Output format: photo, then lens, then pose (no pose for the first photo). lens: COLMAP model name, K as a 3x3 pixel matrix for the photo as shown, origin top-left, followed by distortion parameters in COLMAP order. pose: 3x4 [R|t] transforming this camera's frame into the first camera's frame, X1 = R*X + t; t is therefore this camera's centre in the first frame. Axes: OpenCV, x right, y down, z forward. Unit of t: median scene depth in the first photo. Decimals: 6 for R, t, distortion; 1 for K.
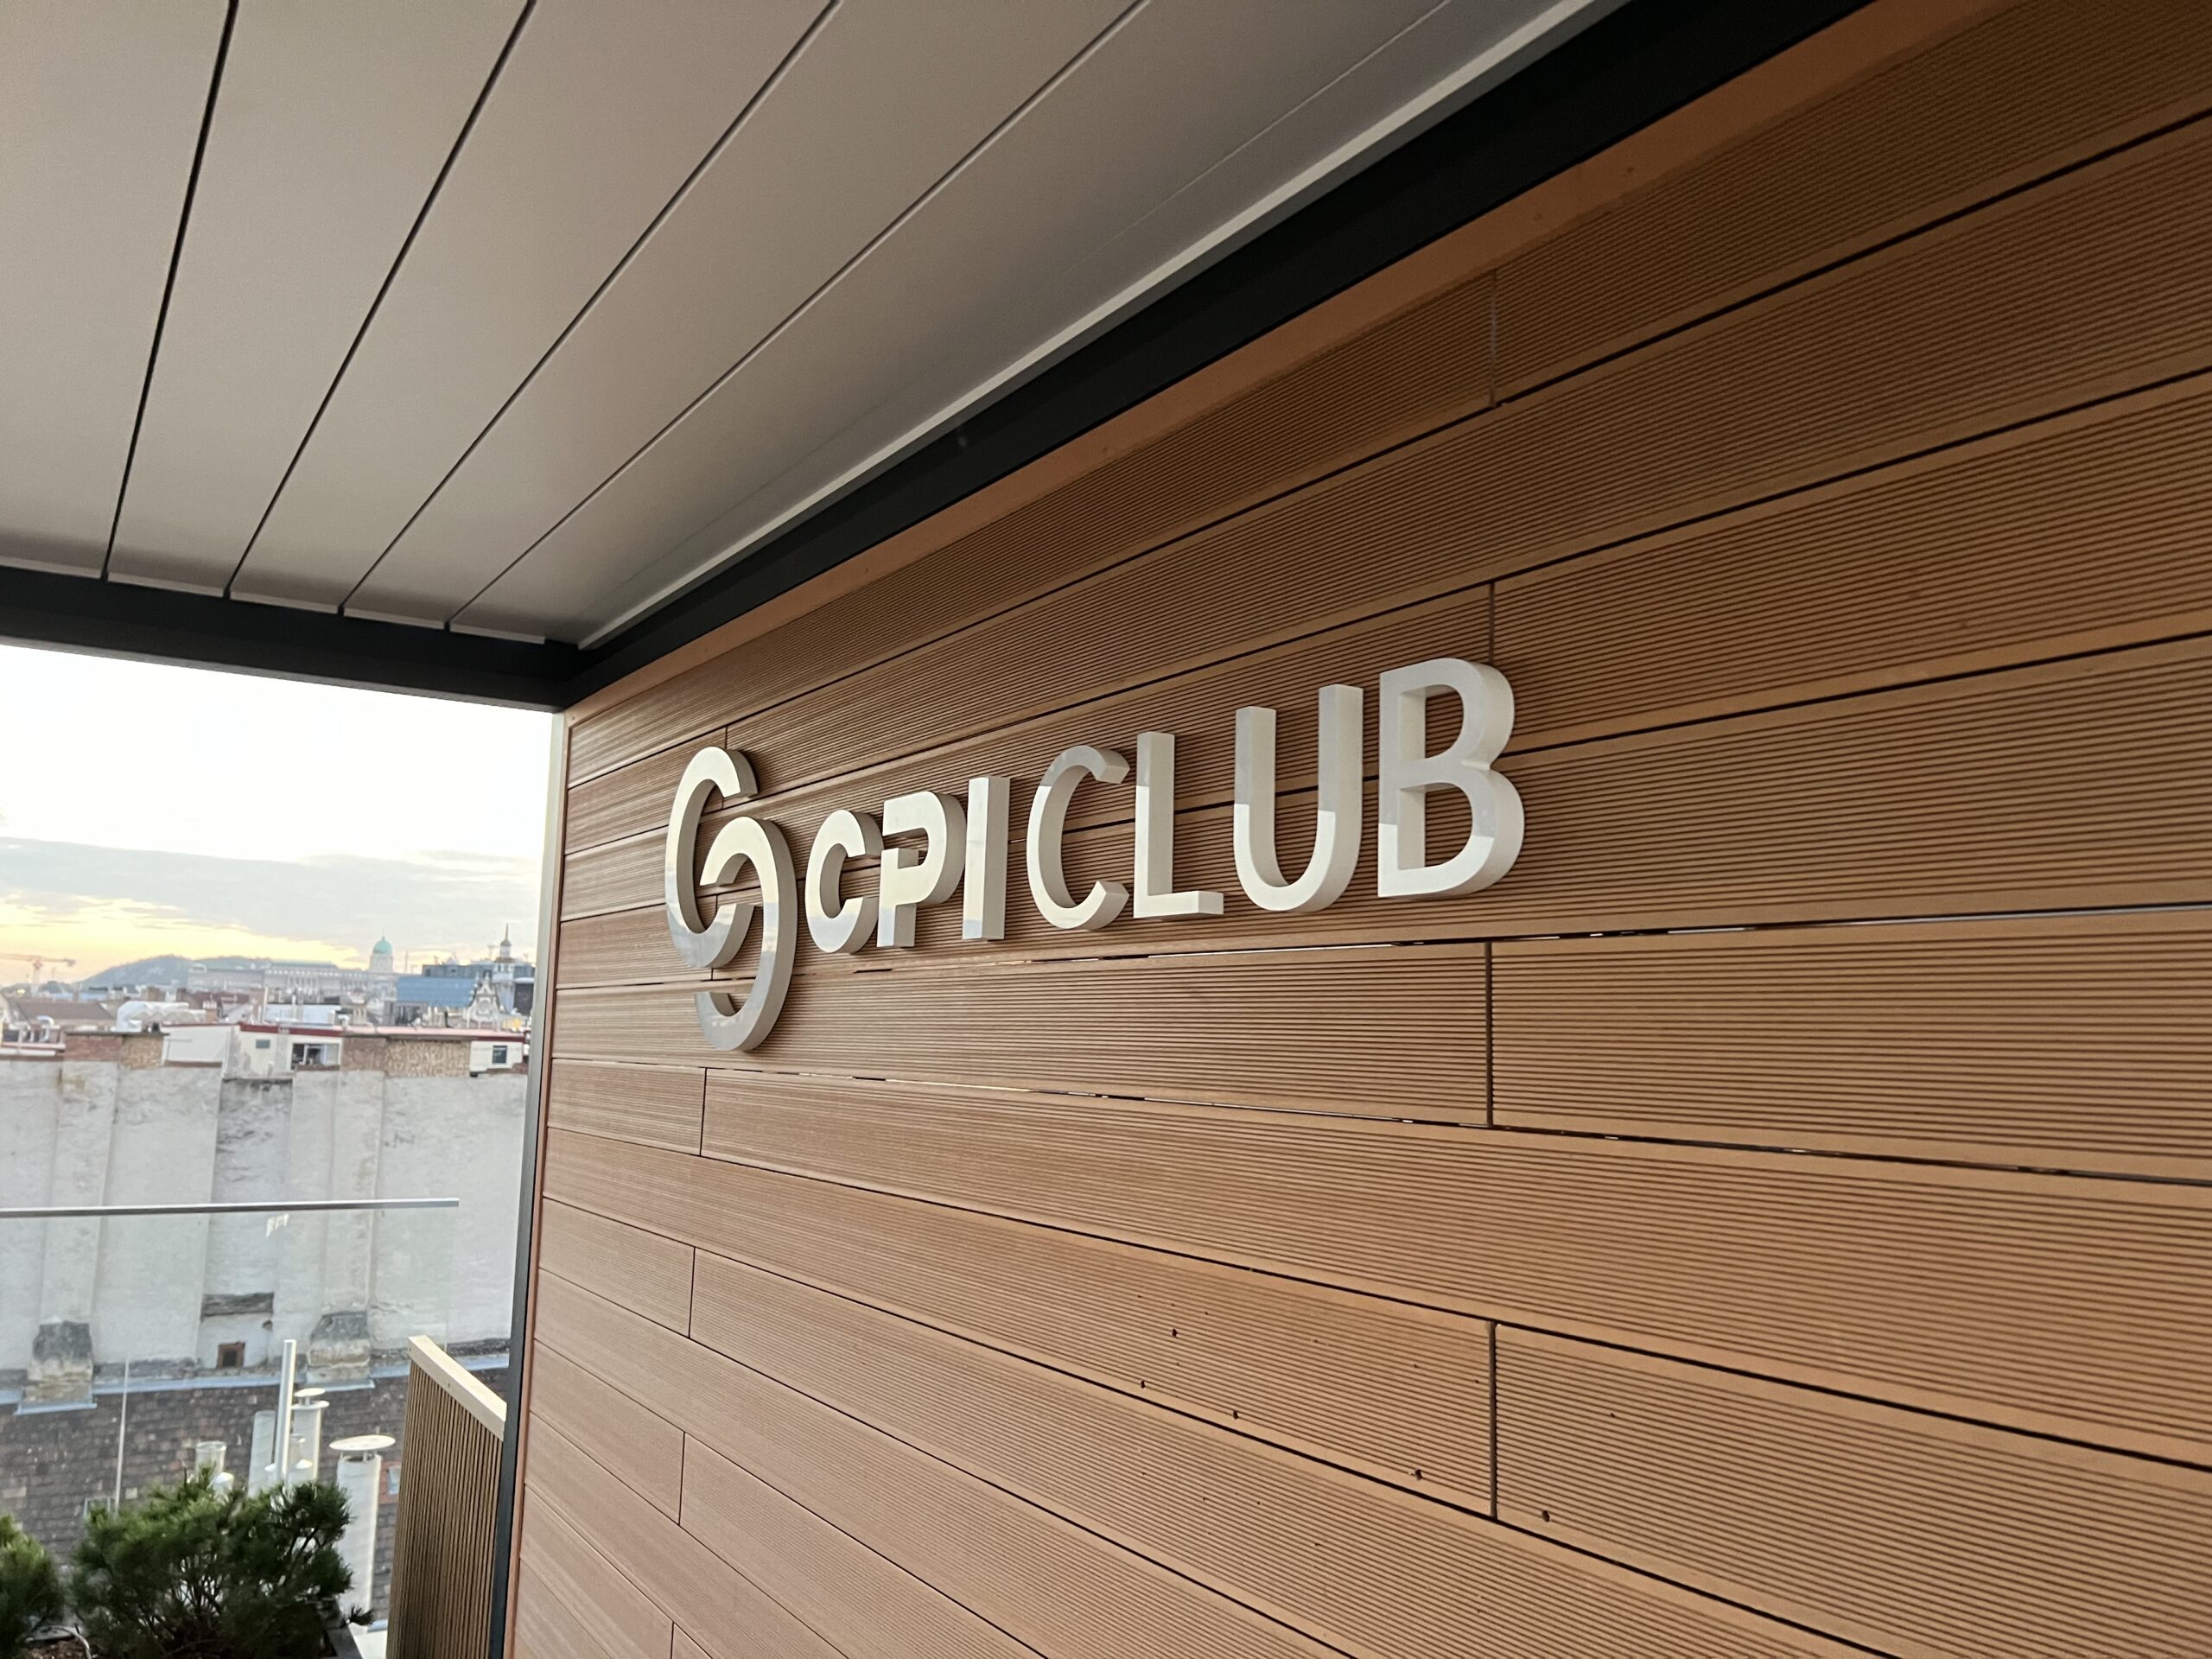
lens RADIAL K [[1710.1, 0, 1106.0], [0, 1710.1, 832.2], [0, 0, 1]] dist [0.093968, -0.048609]
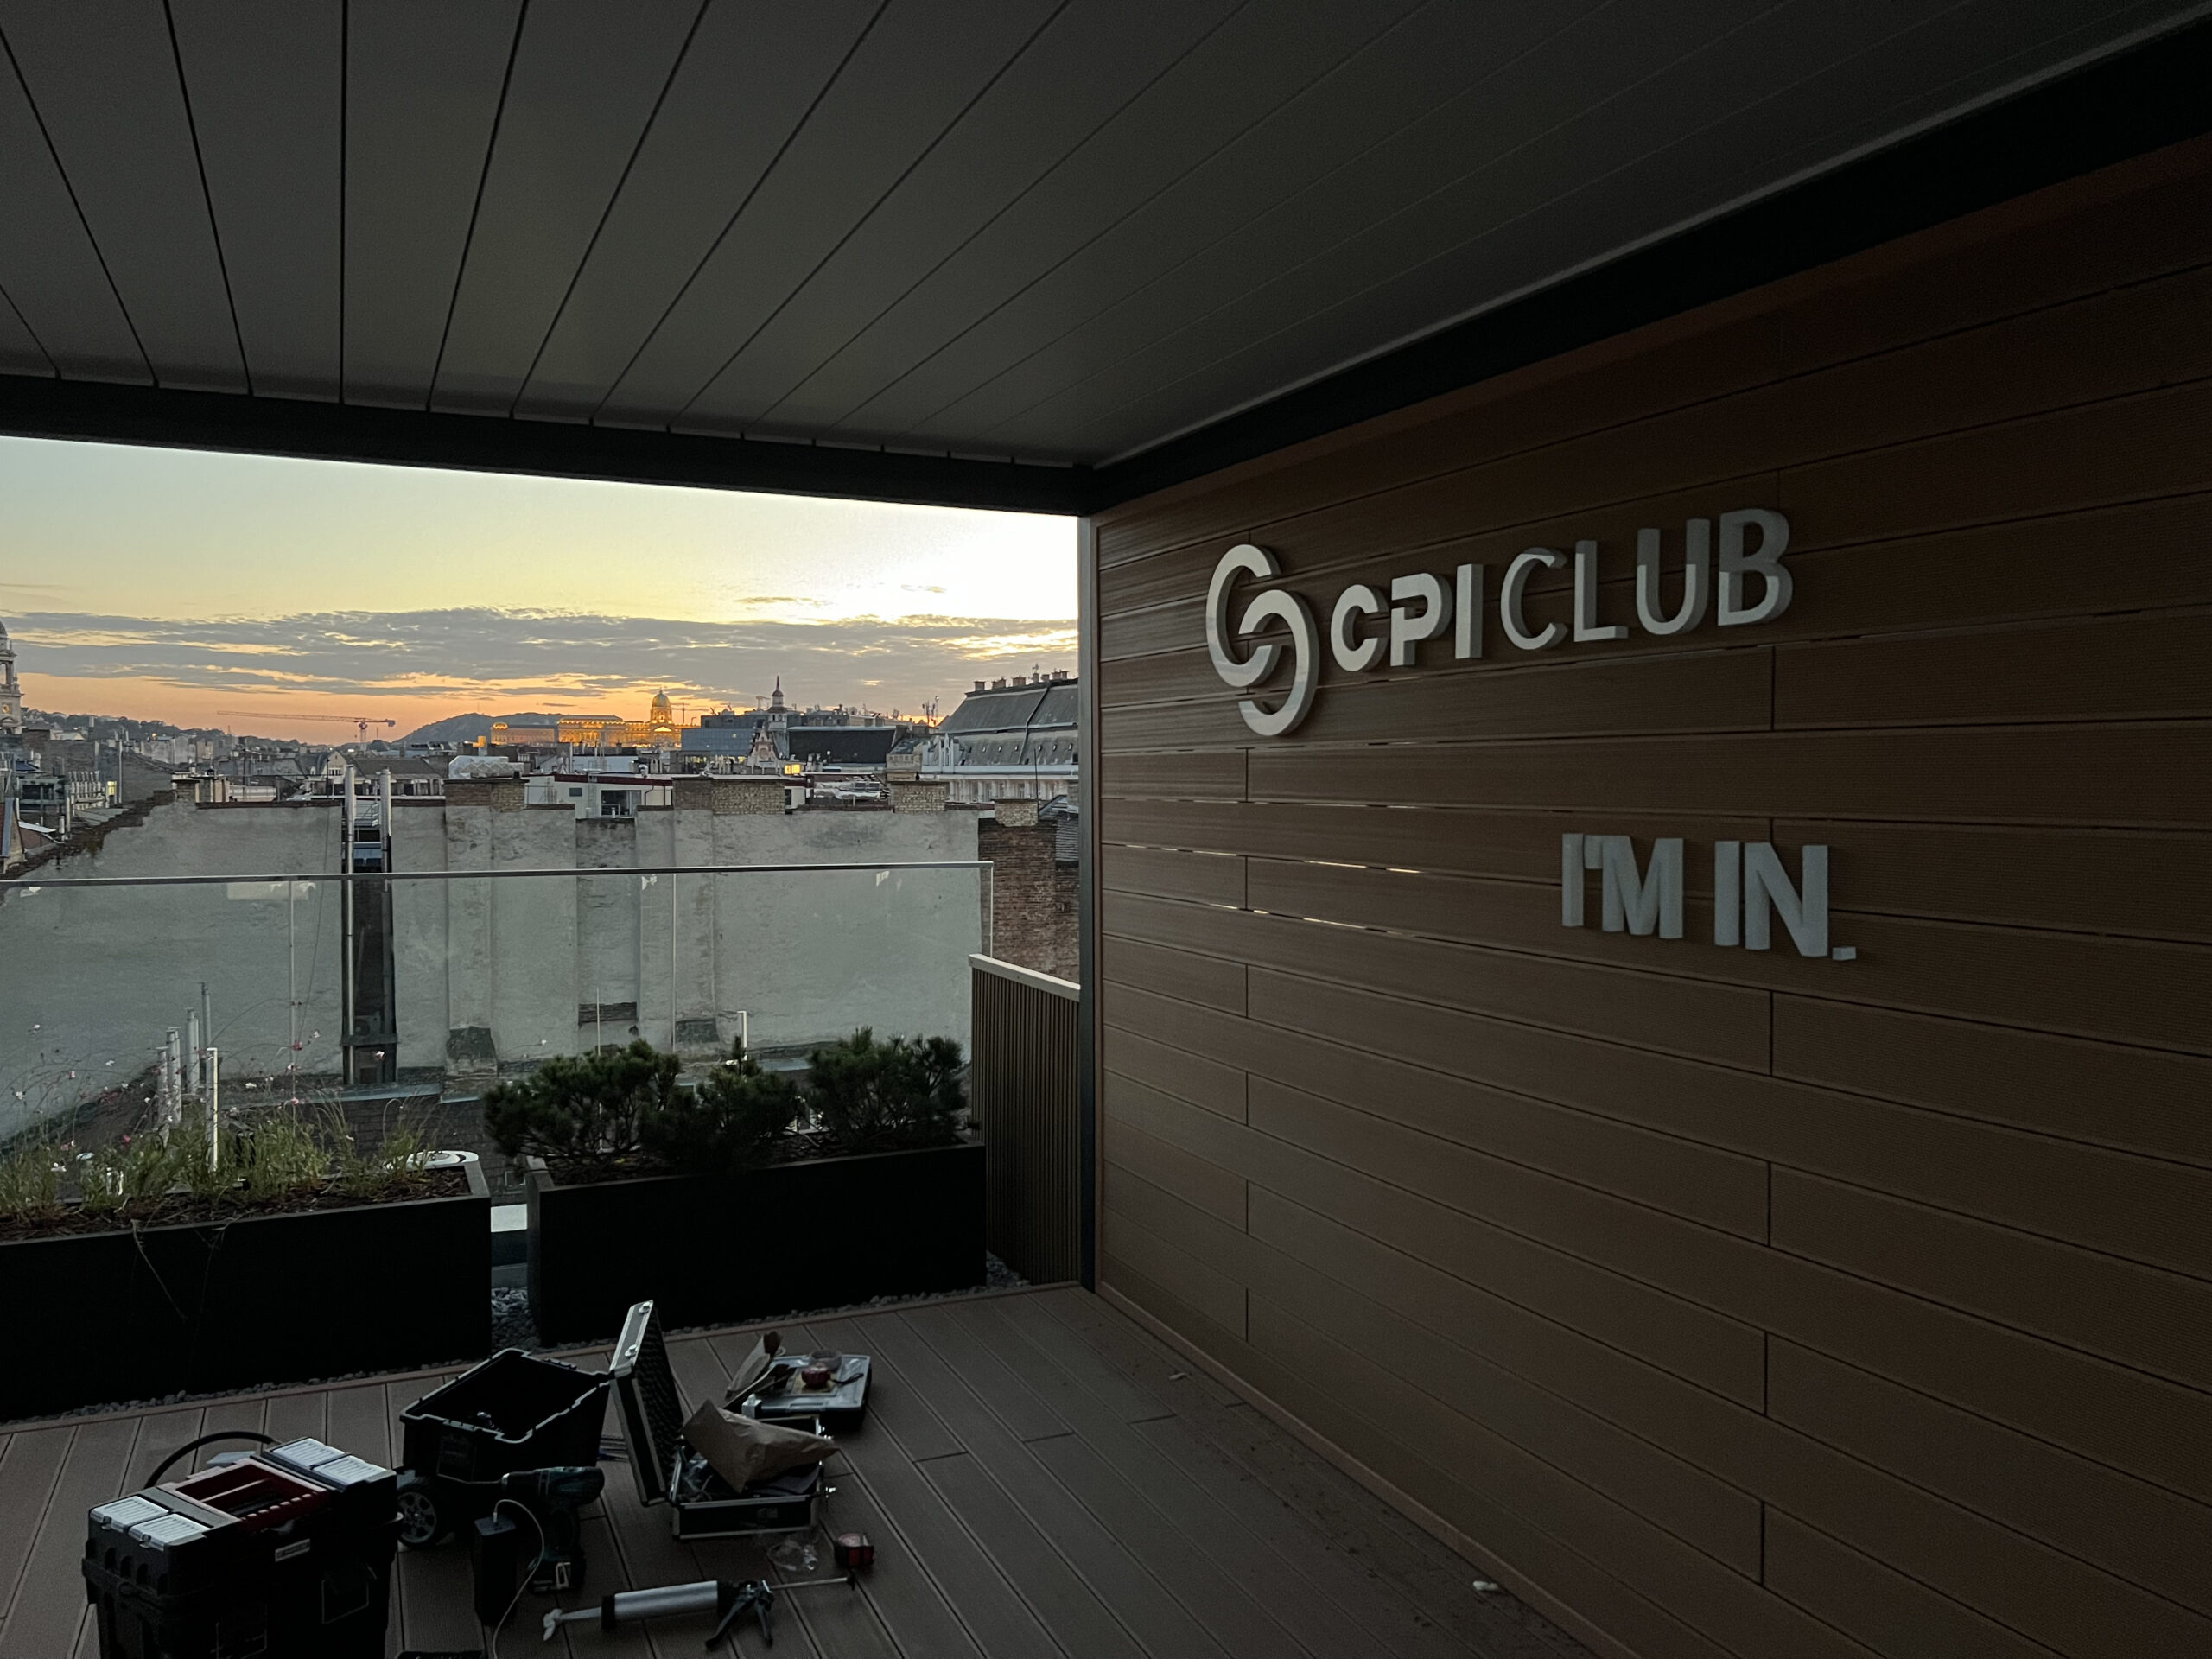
lens RADIAL K [[1710.1, 0, 1108.4], [0, 1710.1, 825.1], [0, 0, 1]] dist [0.093968, -0.048609]
pose [[0.990111, -0.025253, -0.137996, -0.109190], [0.045584, 0.988201, 0.146221, -0.024113], [0.132675, -0.151066, 0.979580, -0.449333]]
